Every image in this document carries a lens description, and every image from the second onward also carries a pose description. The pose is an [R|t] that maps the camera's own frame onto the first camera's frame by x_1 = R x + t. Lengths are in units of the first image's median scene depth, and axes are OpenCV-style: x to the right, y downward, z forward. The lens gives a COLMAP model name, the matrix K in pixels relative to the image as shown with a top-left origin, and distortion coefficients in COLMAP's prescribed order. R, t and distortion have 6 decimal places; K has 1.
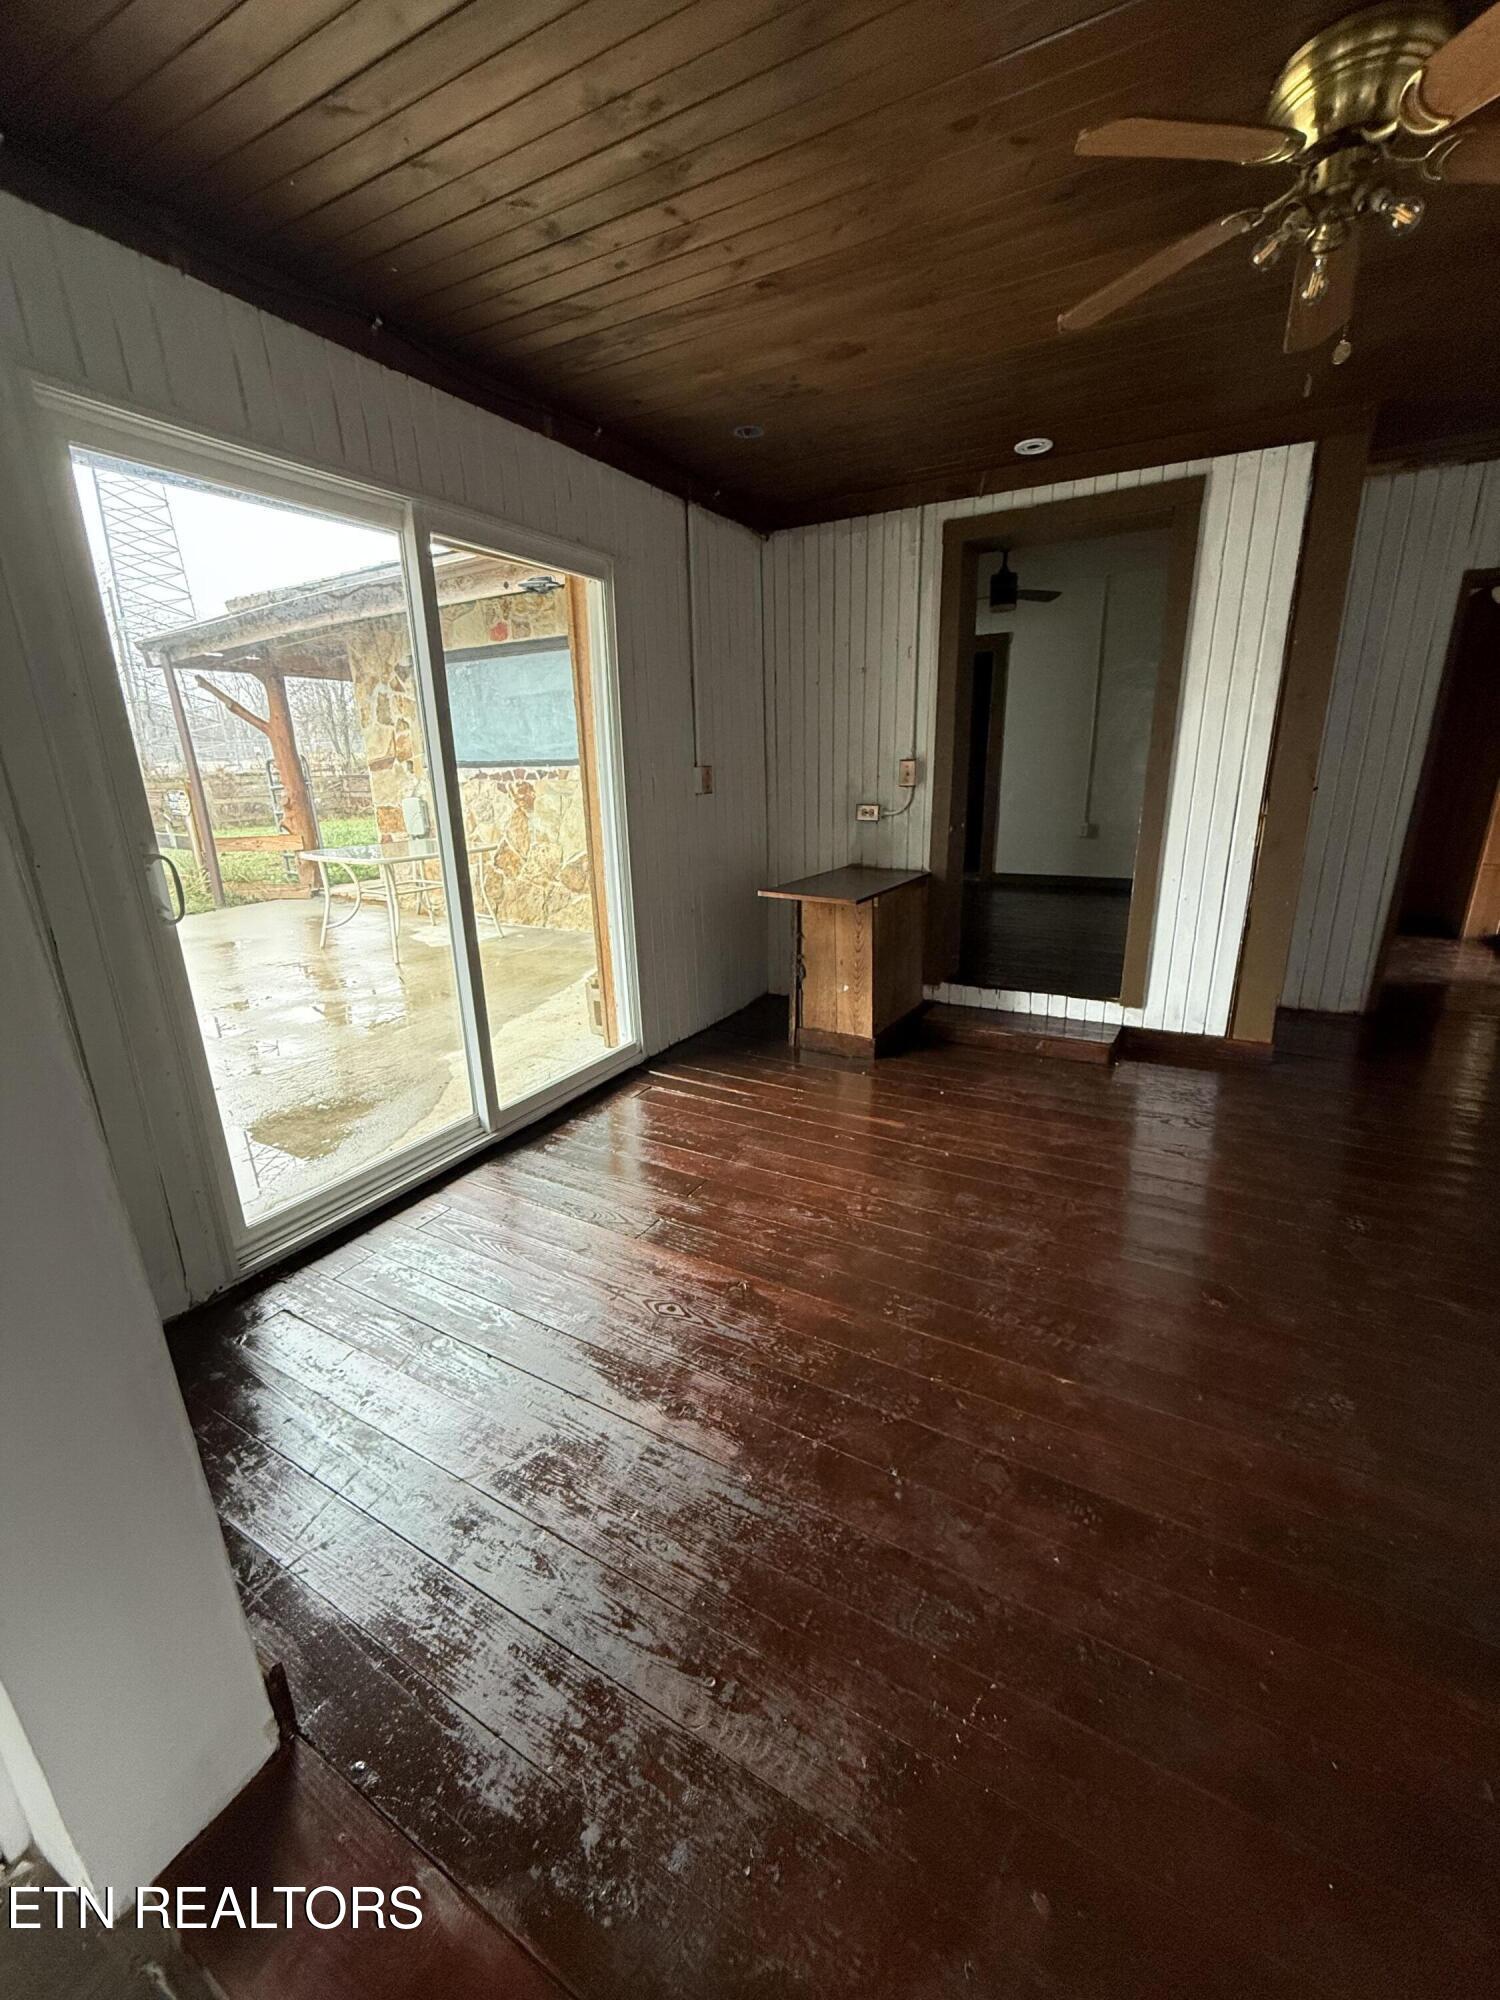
lens RADIAL K [[789.3, 0, 755.2], [0, 789.3, 993.6], [0, 0, 1]] dist [0.000816, 0.000258]
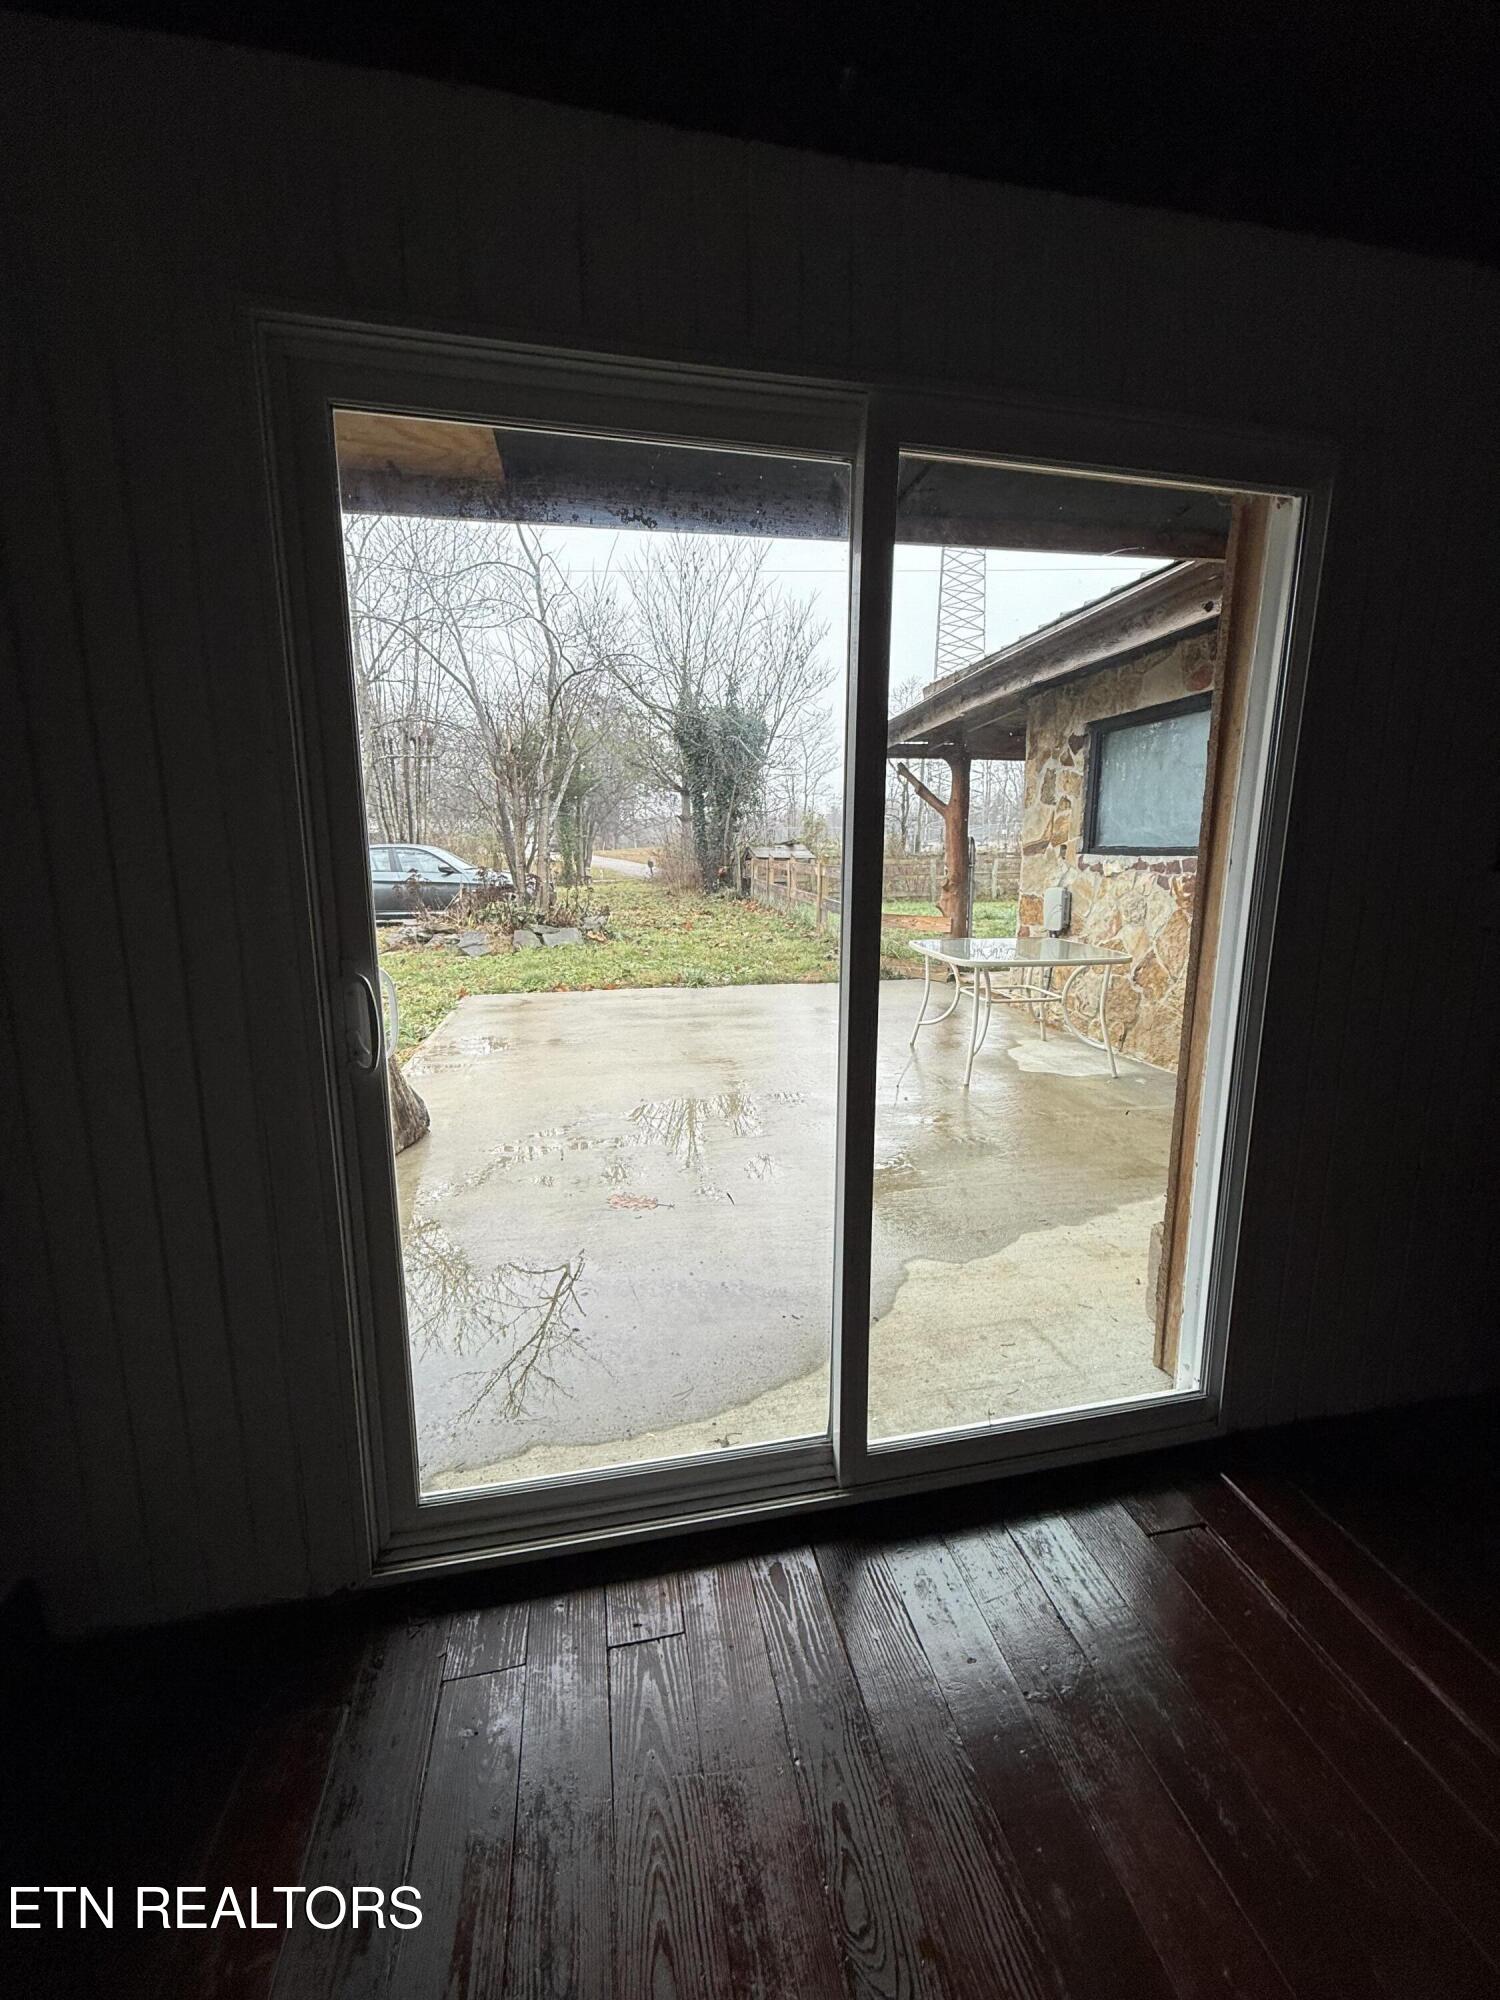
lens RADIAL K [[789.3, 0, 755.2], [0, 789.3, 993.6], [0, 0, 1]] dist [0.000816, 0.000258]
pose [[0.655877, 0.156383, -0.738491, -0.004055], [-0.228297, 0.973586, 0.003410, -0.068846], [0.719518, 0.166359, 0.674254, 0.223139]]
